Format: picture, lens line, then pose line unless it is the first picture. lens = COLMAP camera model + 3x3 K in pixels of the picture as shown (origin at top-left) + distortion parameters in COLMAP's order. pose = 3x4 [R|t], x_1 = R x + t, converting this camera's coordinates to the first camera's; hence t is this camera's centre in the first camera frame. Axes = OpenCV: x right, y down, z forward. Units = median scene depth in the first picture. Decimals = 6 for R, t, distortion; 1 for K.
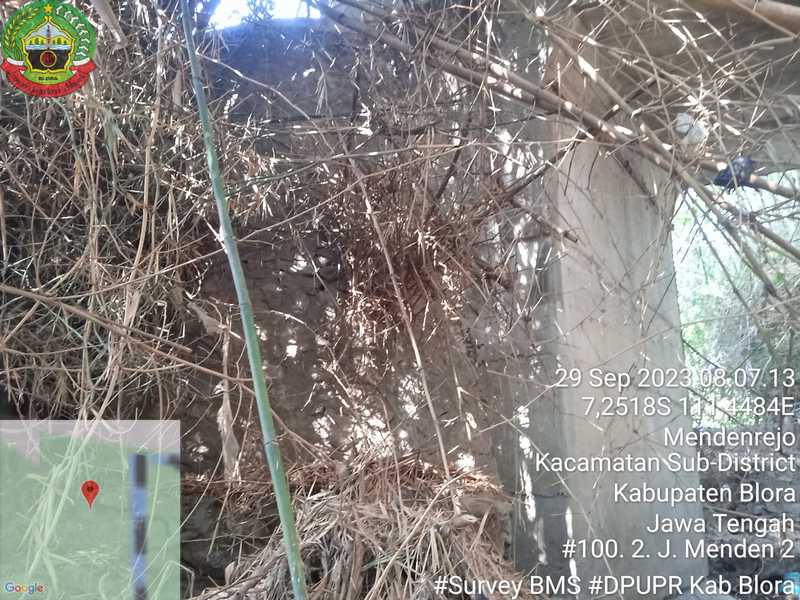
lens RADIAL K [[653.2, 0, 401.4], [0, 653.2, 306.9], [0, 0, 1]] dist [0.059269, -0.076377]
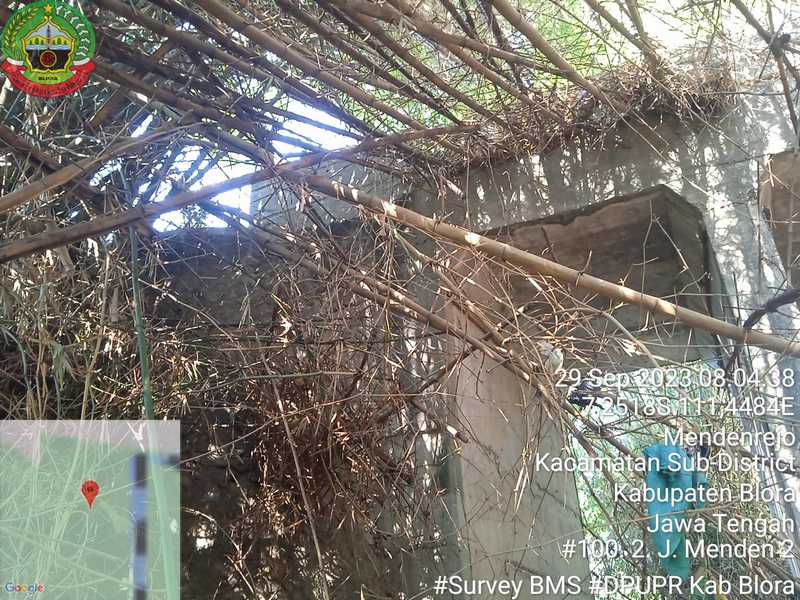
lens RADIAL K [[653.2, 0, 401.4], [0, 653.2, 306.9], [0, 0, 1]] dist [0.059269, -0.076377]
pose [[0.992436, 0.030864, 0.118822, 0.010171], [0.000675, 0.966494, -0.256686, -0.027925], [-0.122763, 0.254825, 0.959163, -0.105050]]
